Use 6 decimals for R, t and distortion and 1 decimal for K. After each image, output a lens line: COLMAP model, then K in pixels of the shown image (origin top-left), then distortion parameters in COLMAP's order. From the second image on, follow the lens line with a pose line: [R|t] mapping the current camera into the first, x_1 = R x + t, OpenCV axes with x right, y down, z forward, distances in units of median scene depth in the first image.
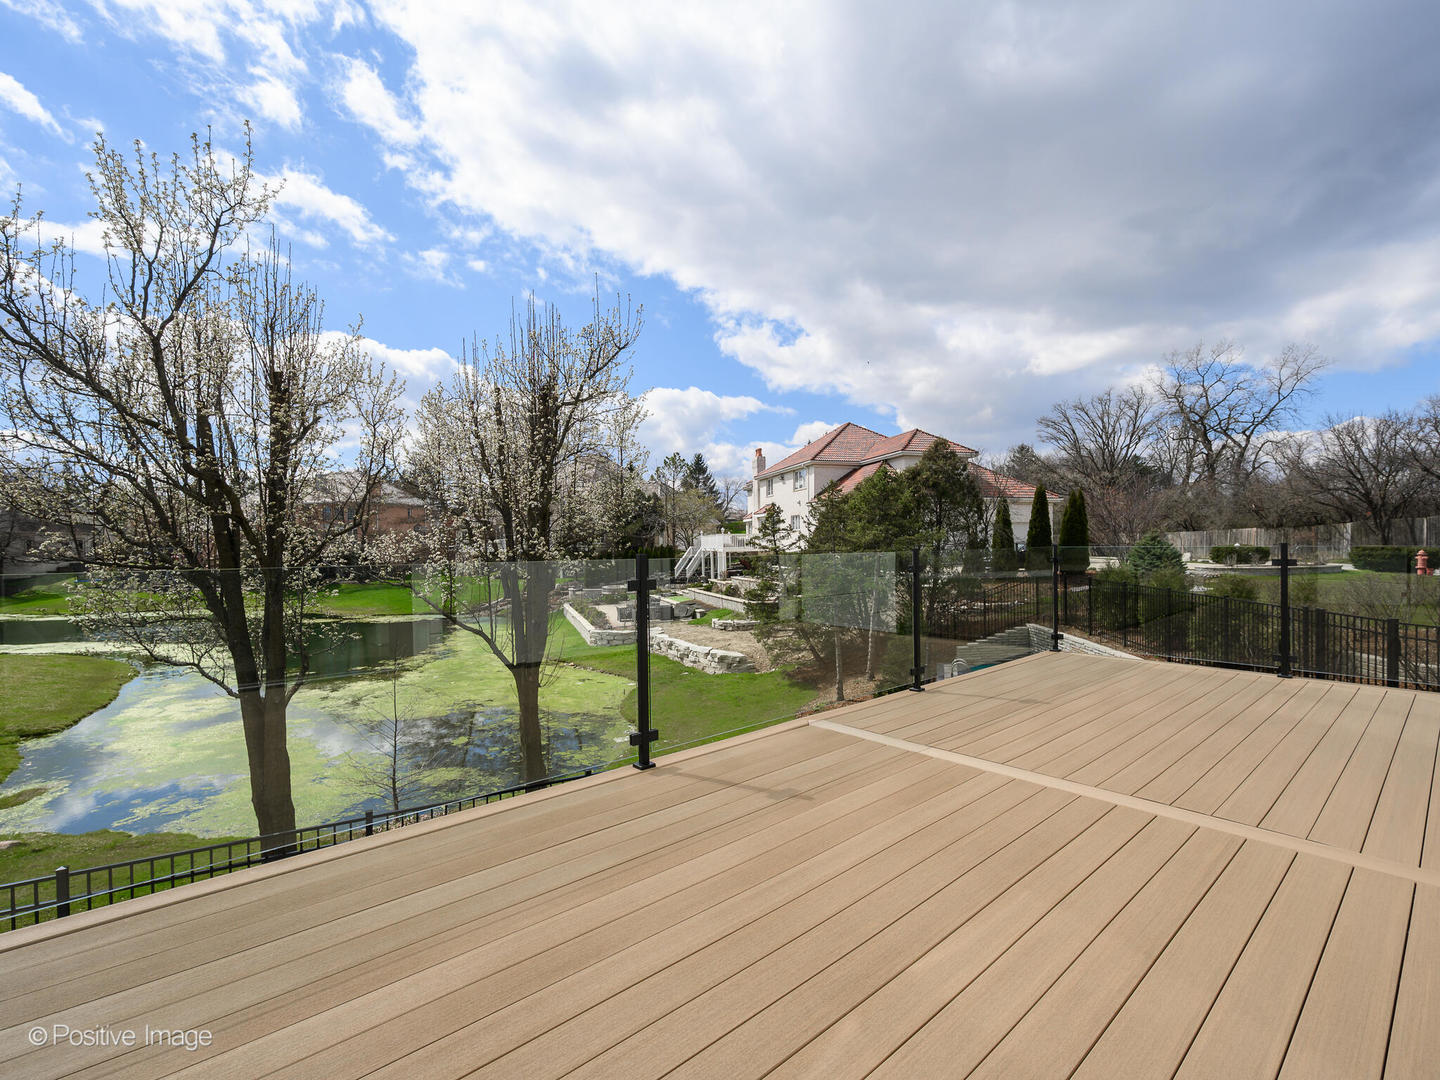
lens RADIAL K [[628.7, 0, 720.0], [0, 628.7, 540.0], [0, 0, 1]] dist [0.000470, 0.000121]
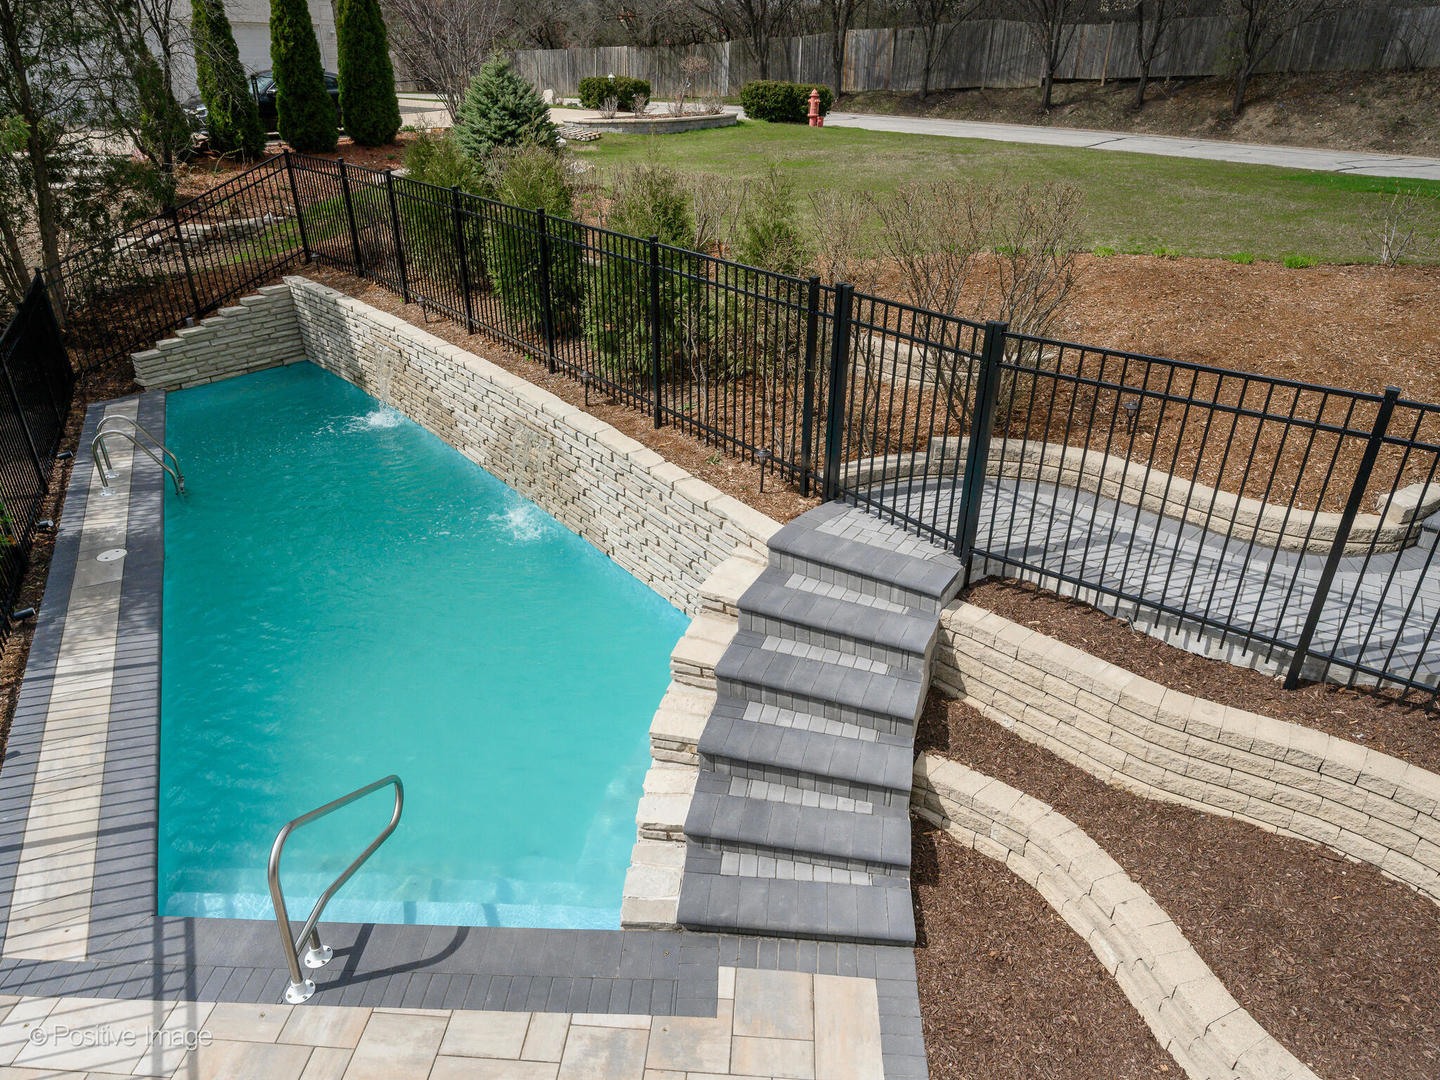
lens RADIAL K [[945.2, 0, 720.0], [0, 945.2, 540.0], [0, 0, 1]] dist [-0.000848, -0.000485]
pose [[0.692506, -0.316655, 0.648202, 0.123631], [-0.013827, 0.892526, 0.450783, -0.006450], [-0.721280, -0.321132, 0.613701, 0.176772]]
